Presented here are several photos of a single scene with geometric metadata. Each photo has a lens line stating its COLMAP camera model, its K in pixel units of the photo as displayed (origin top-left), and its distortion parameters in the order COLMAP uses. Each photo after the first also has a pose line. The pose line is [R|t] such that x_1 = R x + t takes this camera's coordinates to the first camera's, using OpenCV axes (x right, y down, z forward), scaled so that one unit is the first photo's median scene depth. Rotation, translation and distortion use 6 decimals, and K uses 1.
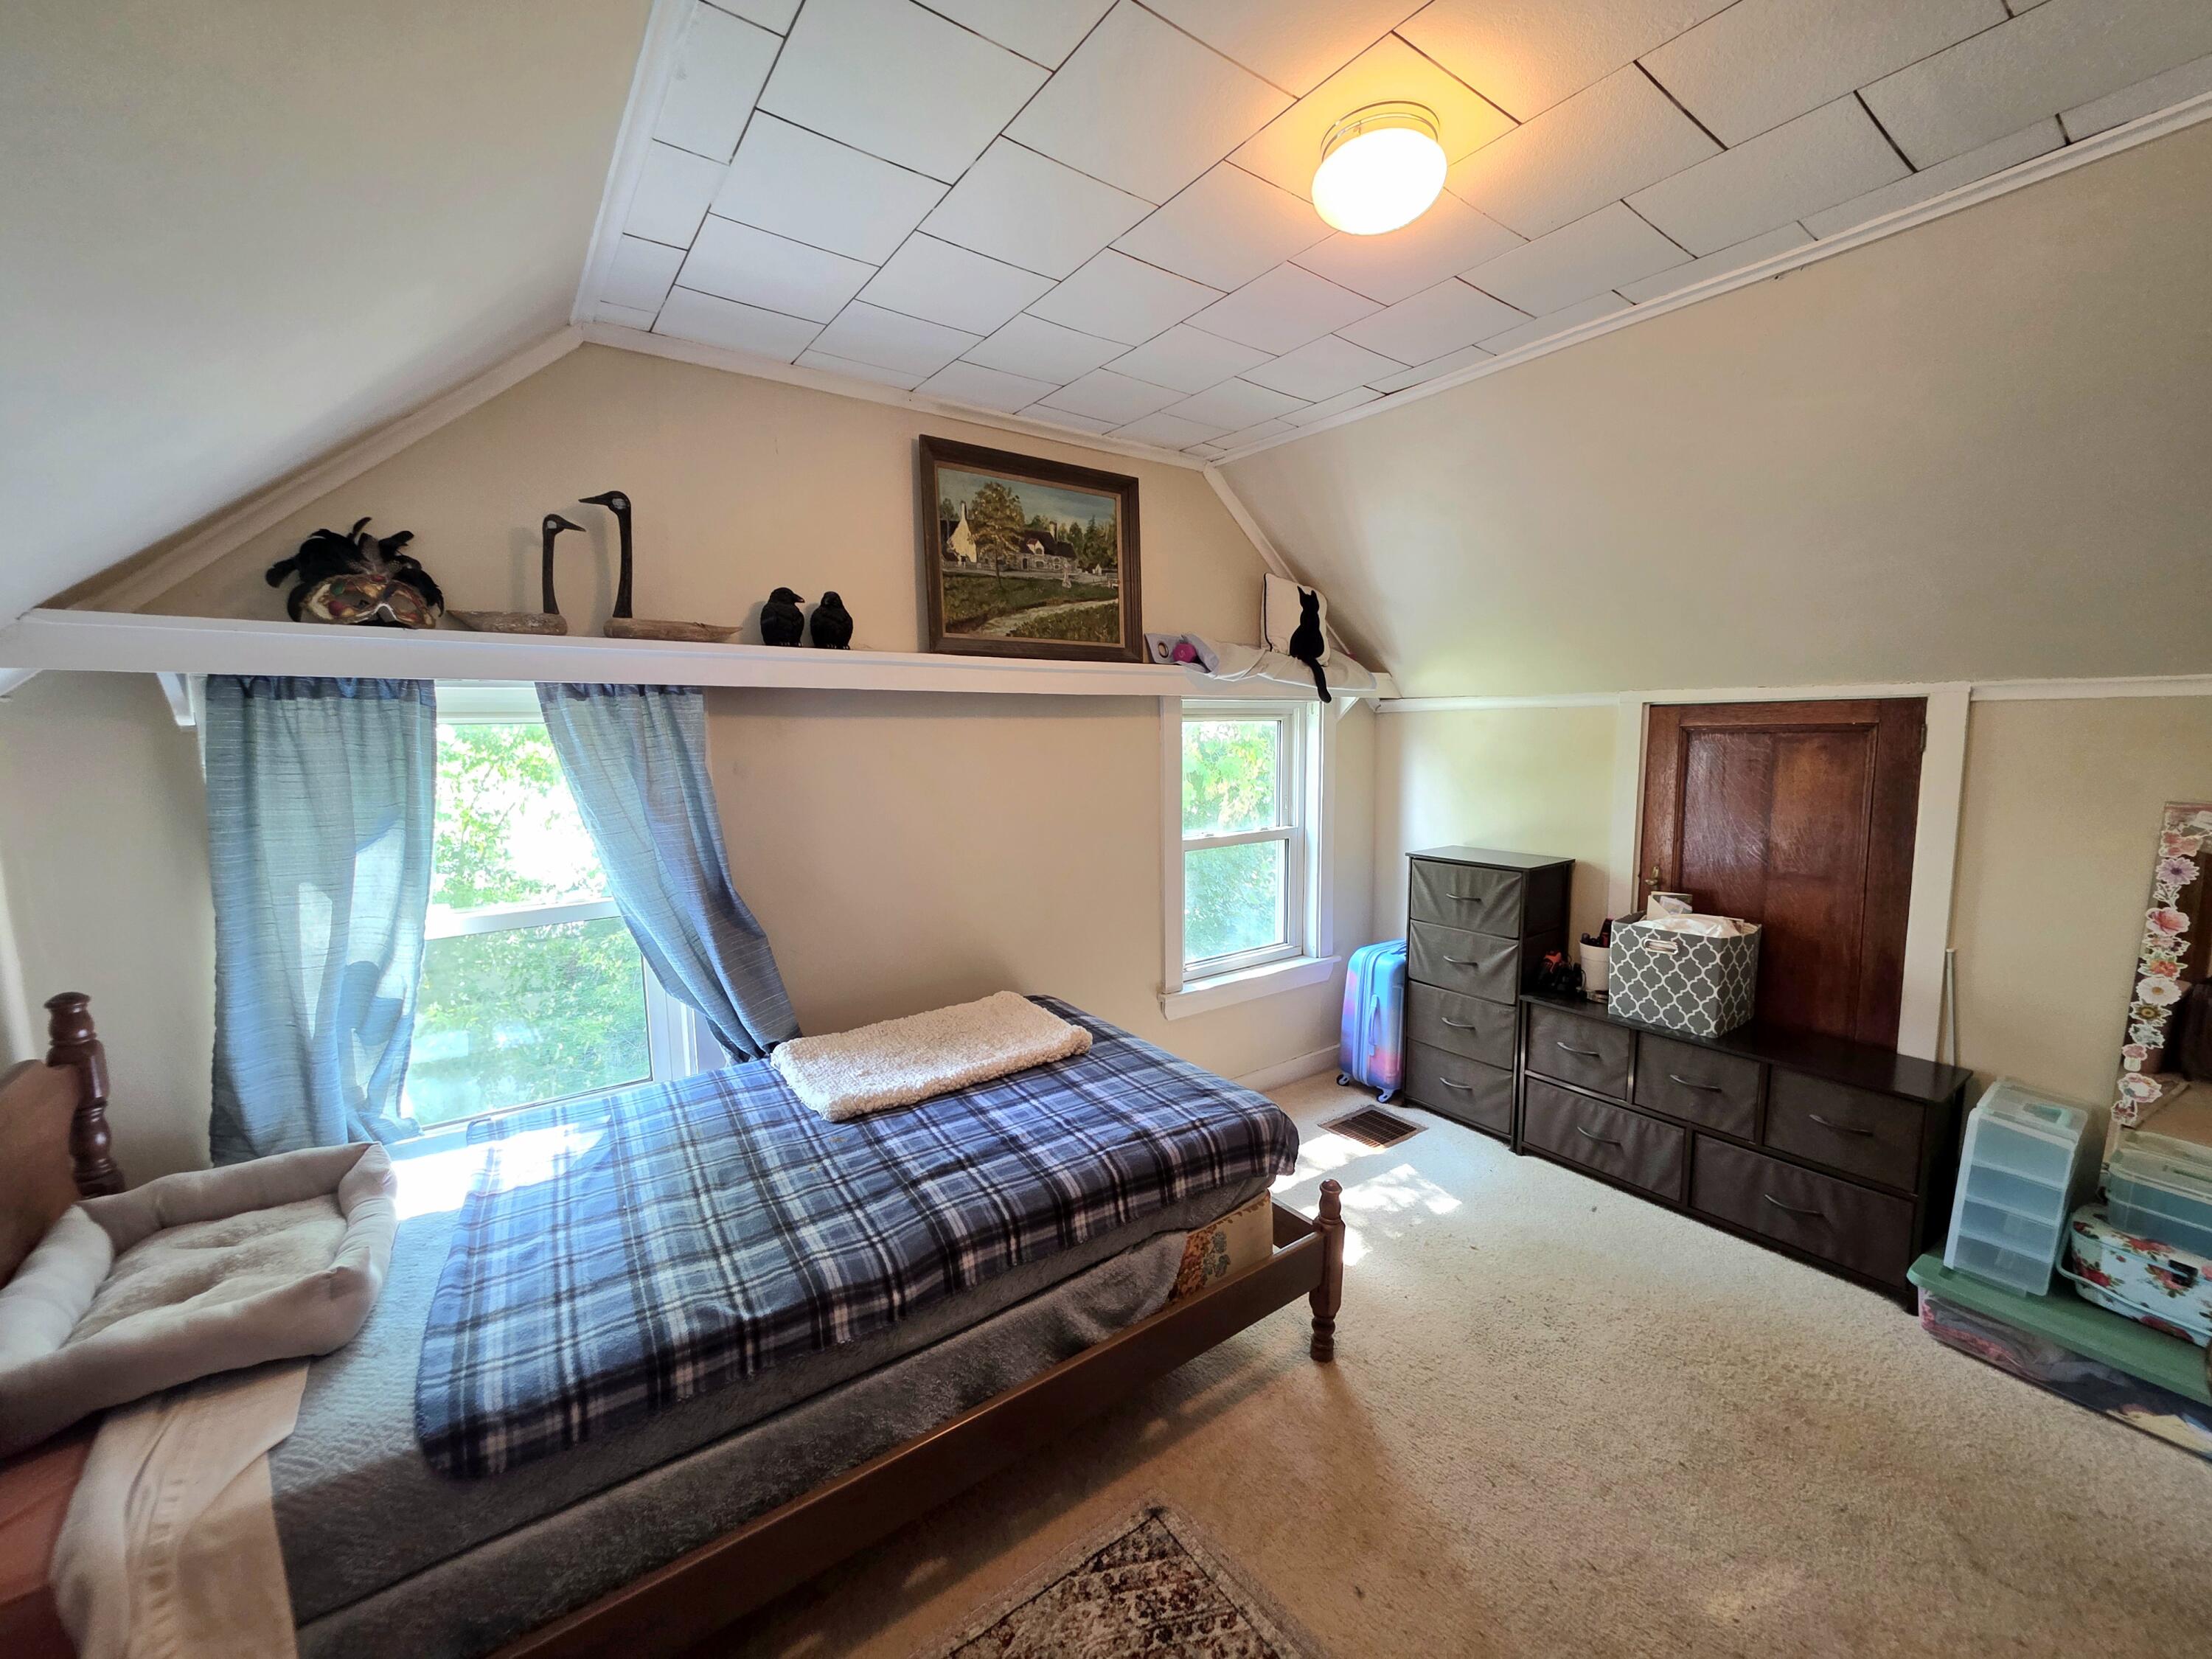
lens RADIAL K [[892.2, 0, 1106.0], [0, 892.2, 829.5], [0, 0, 1]] dist [0.007436, -0.000098]
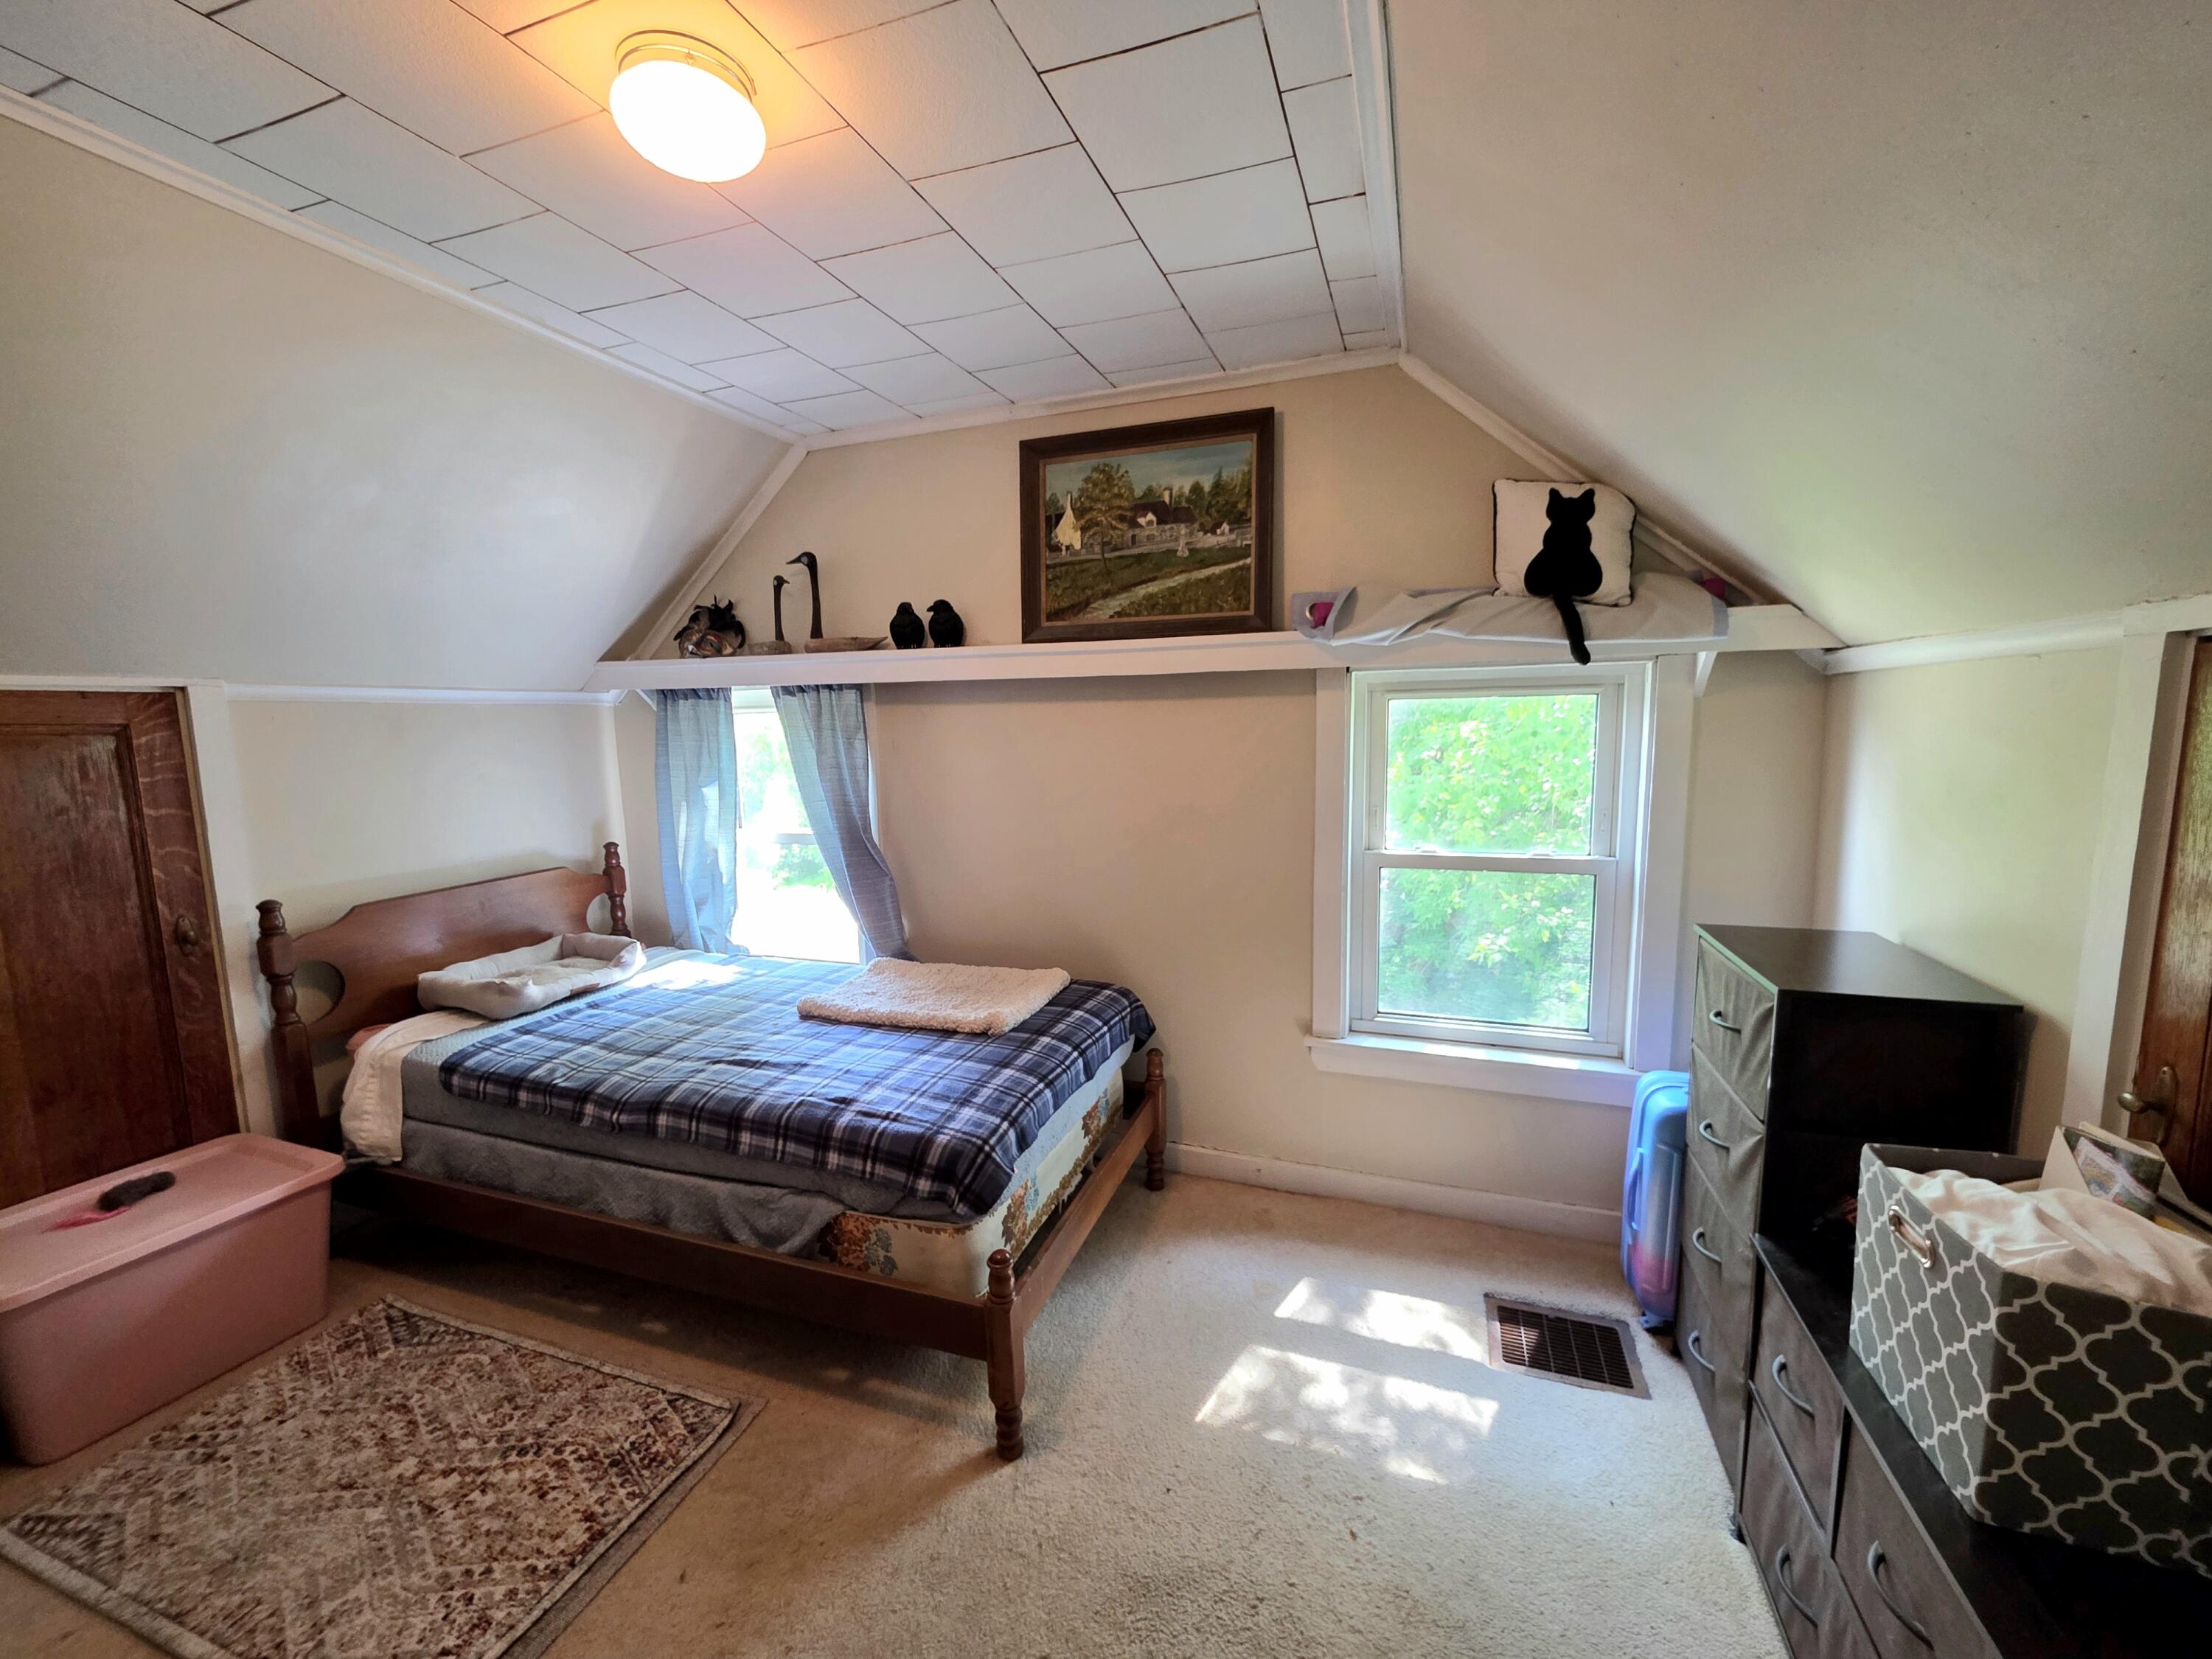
lens RADIAL K [[892.2, 0, 1106.0], [0, 892.2, 829.5], [0, 0, 1]] dist [0.007436, -0.000098]
pose [[0.558901, 0.103876, -0.822702, 0.817900], [-0.081306, 0.994207, 0.070295, -0.060444], [0.825239, 0.027602, 0.564109, 0.506070]]
